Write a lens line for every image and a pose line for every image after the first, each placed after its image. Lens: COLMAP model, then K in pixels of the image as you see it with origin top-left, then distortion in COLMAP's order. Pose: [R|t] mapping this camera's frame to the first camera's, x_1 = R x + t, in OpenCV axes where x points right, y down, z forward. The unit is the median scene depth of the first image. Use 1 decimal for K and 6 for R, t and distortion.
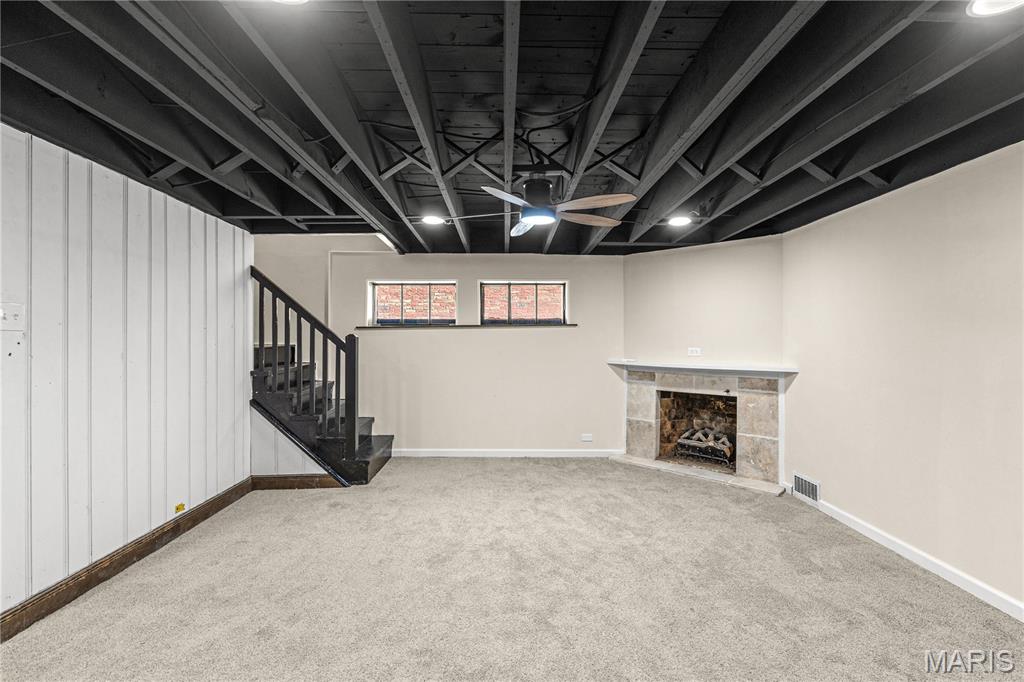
lens RADIAL K [[477.2, 0, 510.9], [0, 477.2, 342.9], [0, 0, 1]] dist [0.003024, 0.000470]
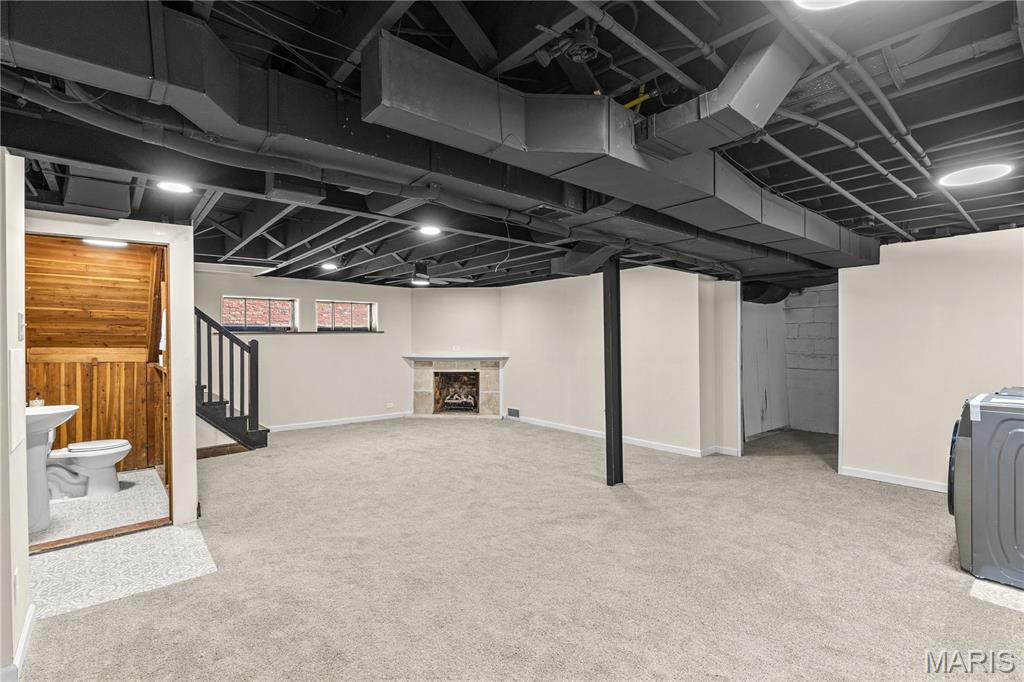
lens RADIAL K [[477.2, 0, 520.8], [0, 477.2, 338.3], [0, 0, 1]] dist [0.003024, 0.000470]
pose [[0.762935, -0.003229, 0.646468, -0.558619], [0.009943, 0.999928, -0.006740, -0.003240], [-0.646399, 0.011570, 0.762912, -0.482185]]
